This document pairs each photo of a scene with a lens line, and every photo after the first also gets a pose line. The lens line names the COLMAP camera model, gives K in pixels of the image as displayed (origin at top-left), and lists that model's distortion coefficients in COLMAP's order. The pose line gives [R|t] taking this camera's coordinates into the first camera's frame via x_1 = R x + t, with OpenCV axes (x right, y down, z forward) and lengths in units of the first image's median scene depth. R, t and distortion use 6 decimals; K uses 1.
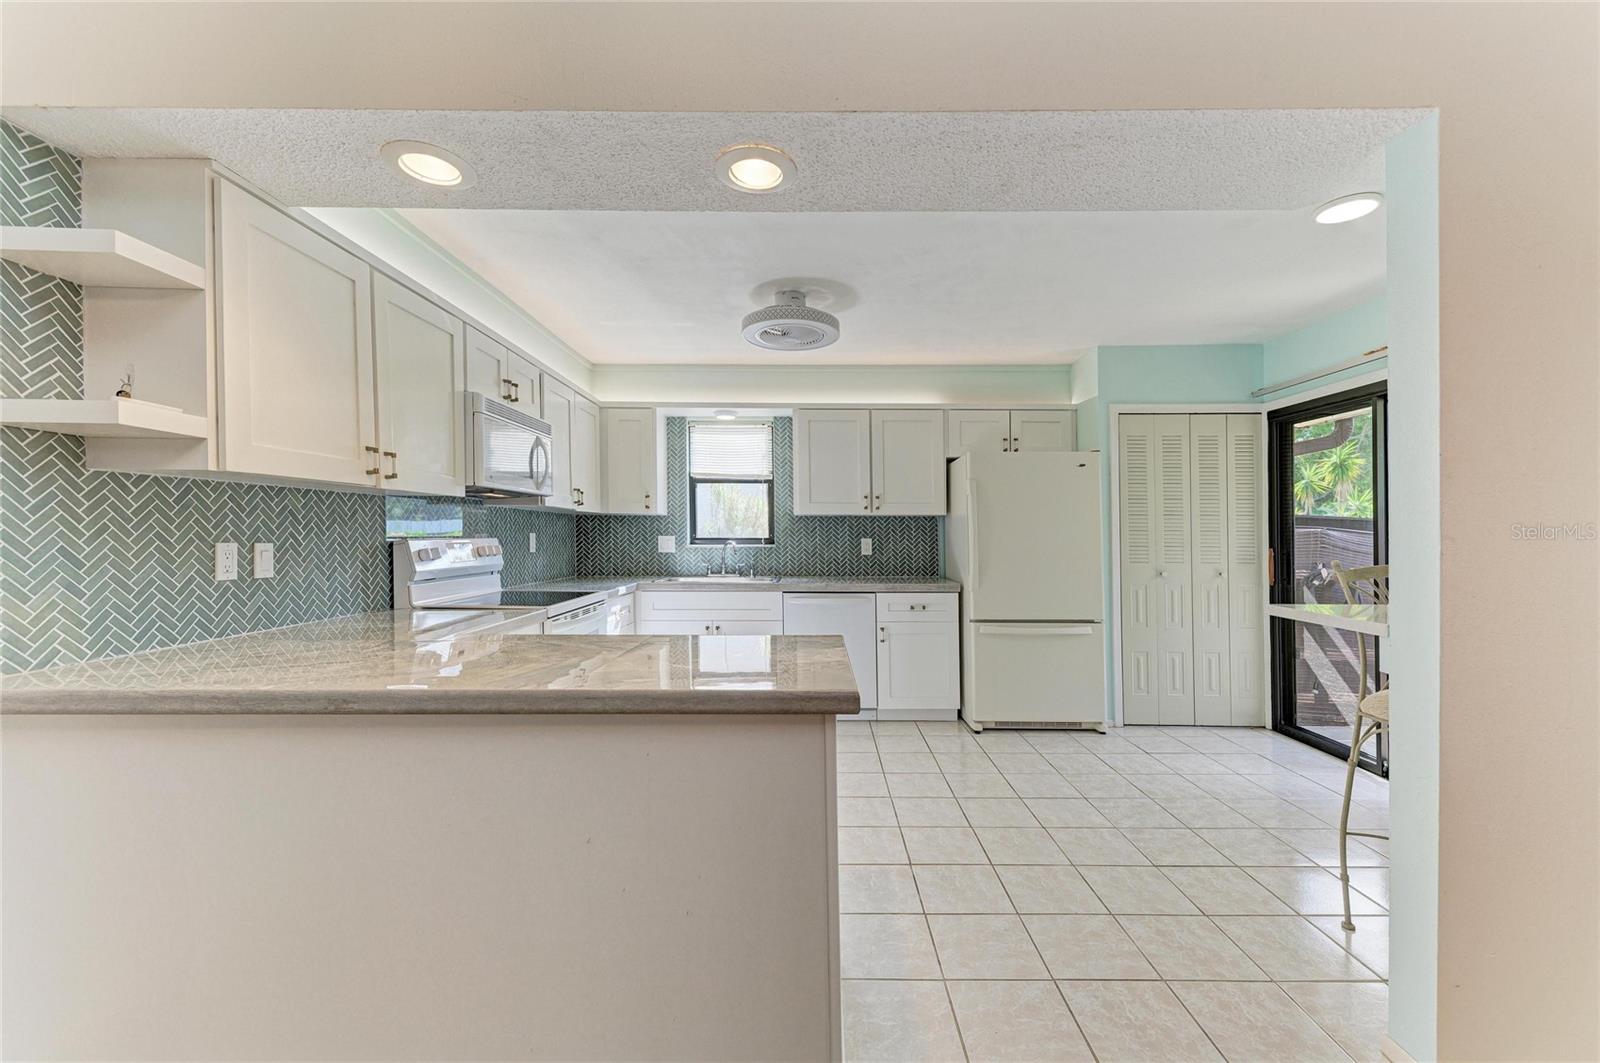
lens RADIAL K [[626.2, 0, 812.1], [0, 626.2, 530.8], [0, 0, 1]] dist [0.016422, -0.004782]
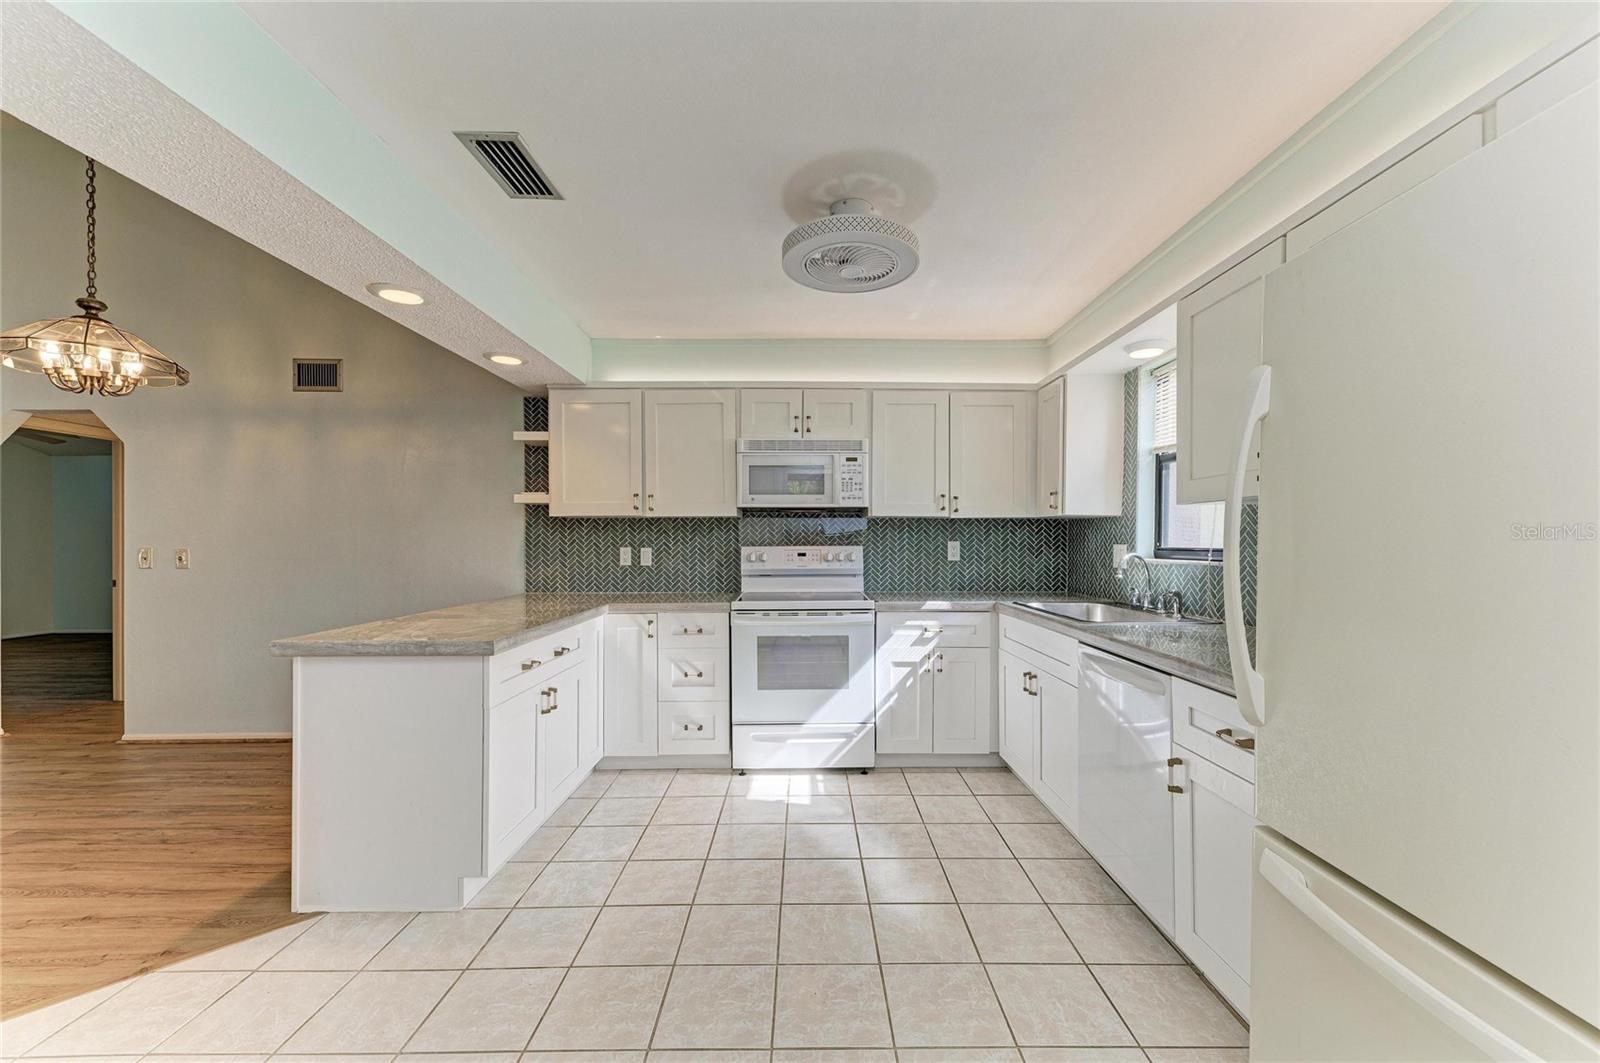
lens RADIAL K [[626.2, 0, 808.7], [0, 626.2, 543.3], [0, 0, 1]] dist [0.016422, -0.004782]
pose [[0.014739, 0.003025, -0.999887, 0.548664], [0.007321, 0.999968, 0.003134, 0.002059], [0.999865, -0.007366, 0.014716, 0.749972]]
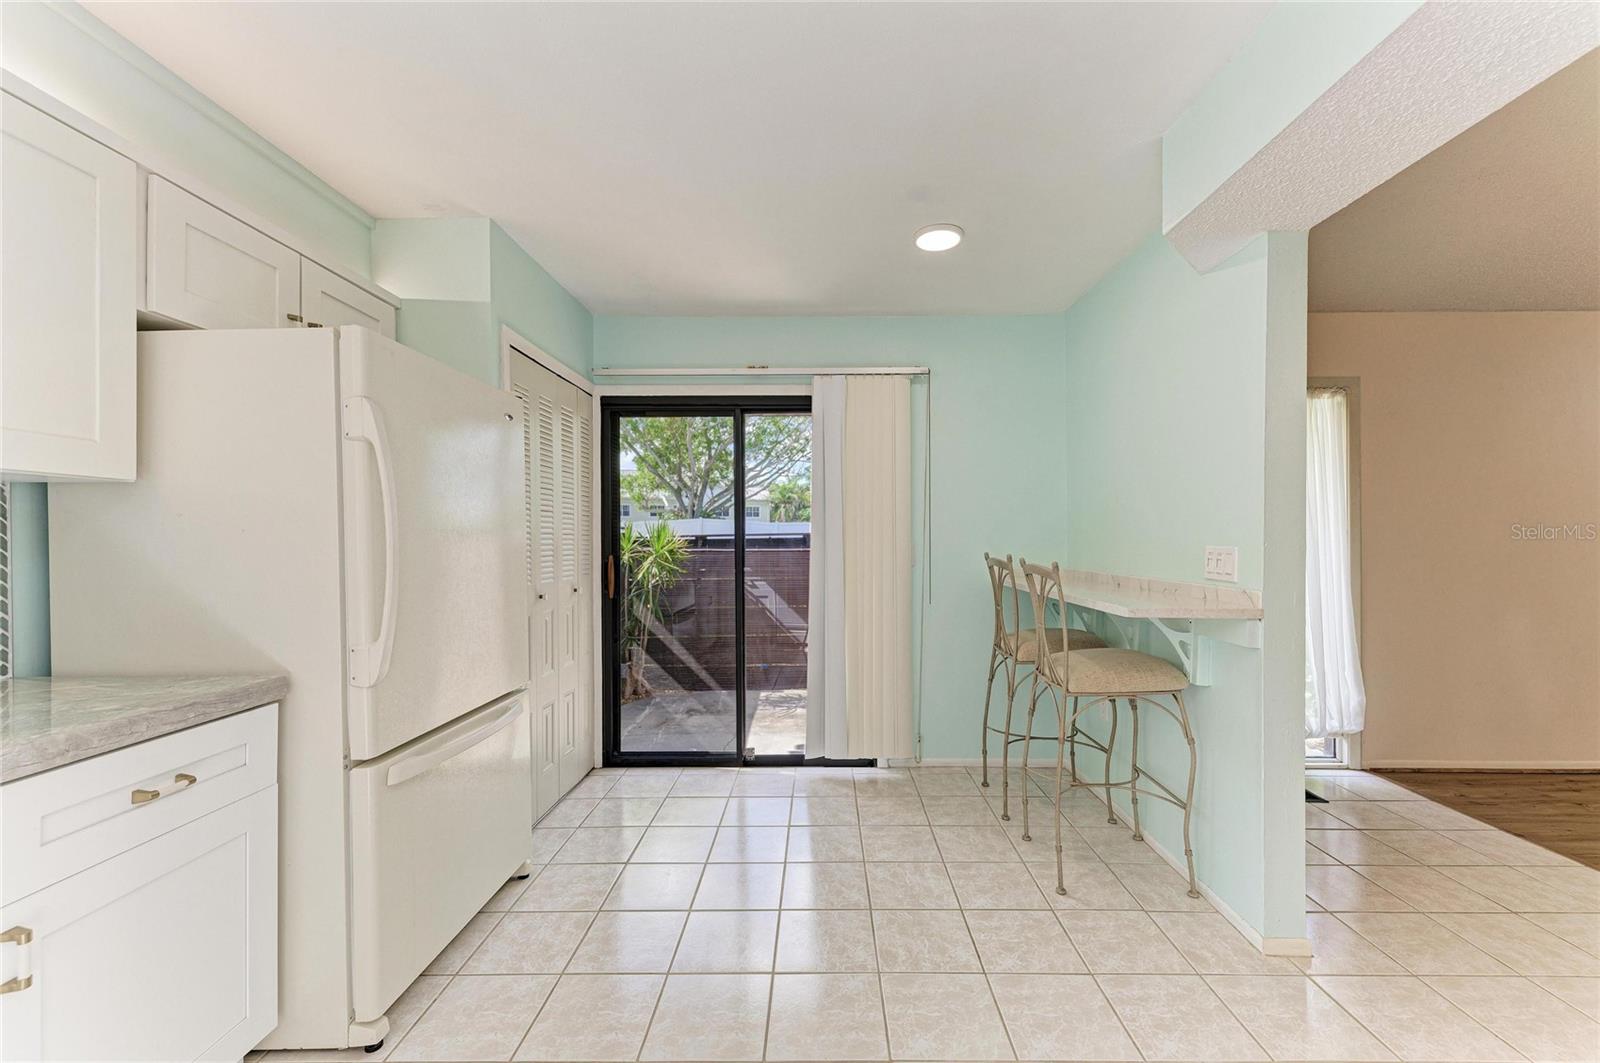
lens RADIAL K [[626.2, 0, 811.0], [0, 626.2, 536.9], [0, 0, 1]] dist [0.016422, -0.004782]
pose [[0.001677, 0.006519, 0.999977, -0.126595], [-0.002740, 0.999975, -0.006514, 0.006308], [-0.999995, -0.002729, 0.001695, 0.700254]]
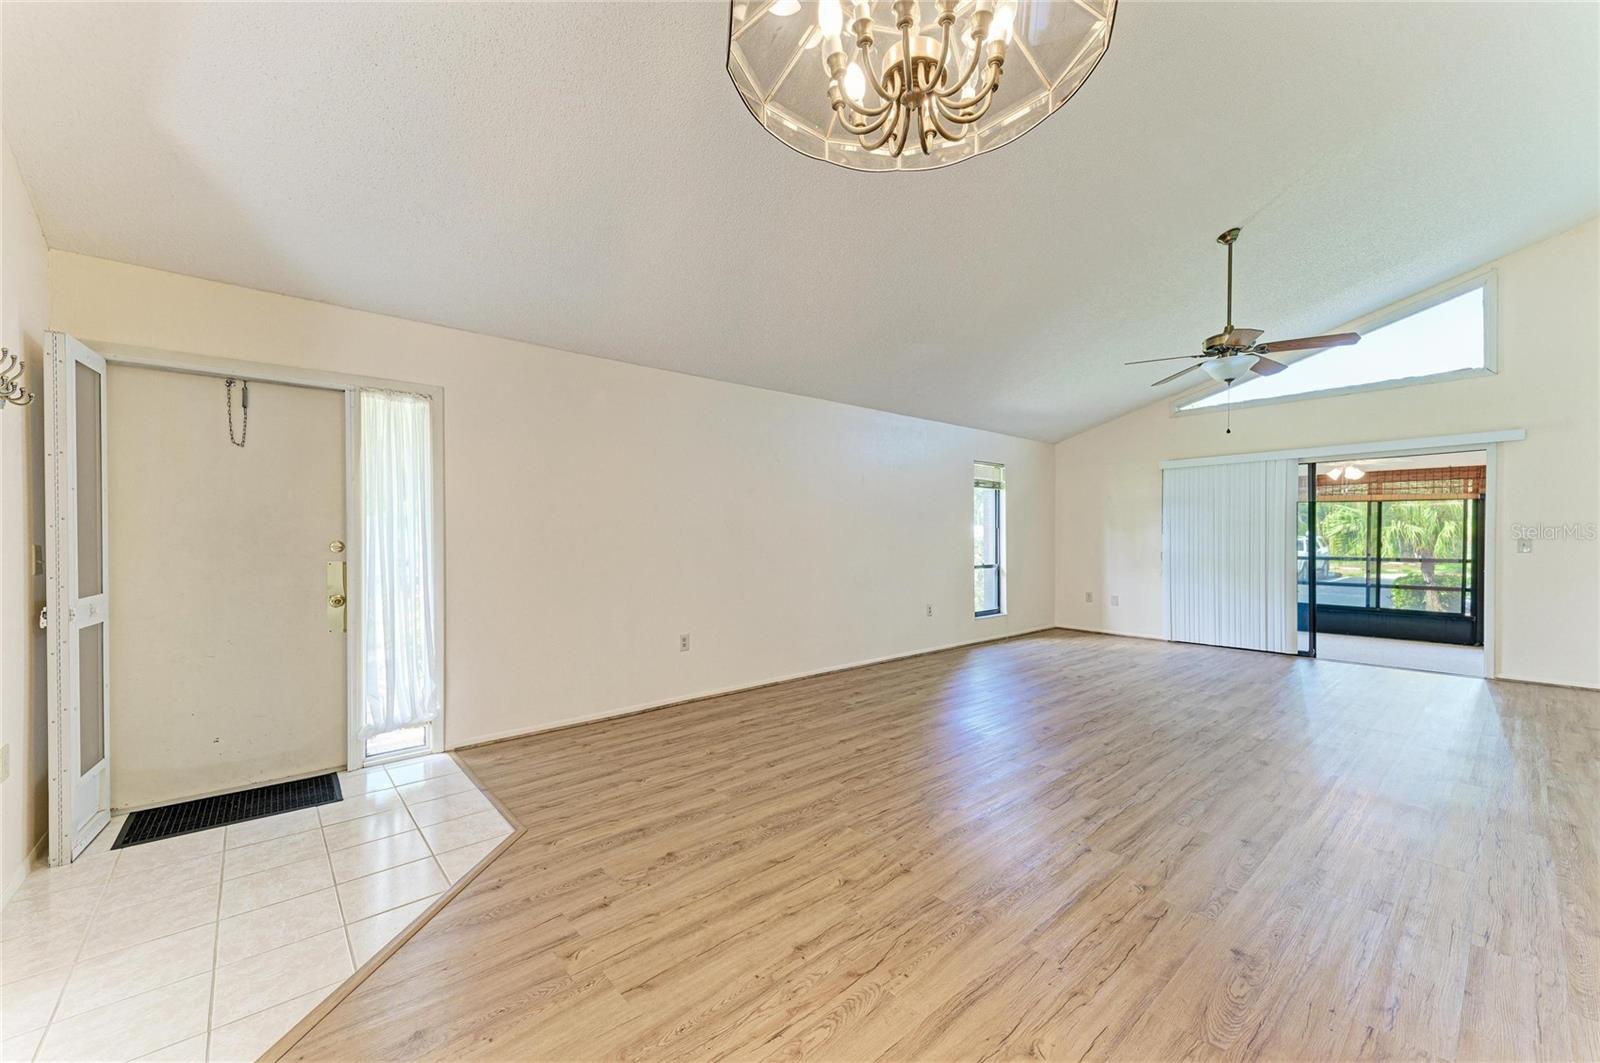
lens RADIAL K [[626.2, 0, 810.4], [0, 626.2, 541.7], [0, 0, 1]] dist [0.016422, -0.004782]
pose [[-0.668671, -0.006101, 0.743534, -0.302977], [-0.001694, 0.999976, 0.006681, -0.000449], [-0.743557, 0.003208, -0.668665, 0.187687]]
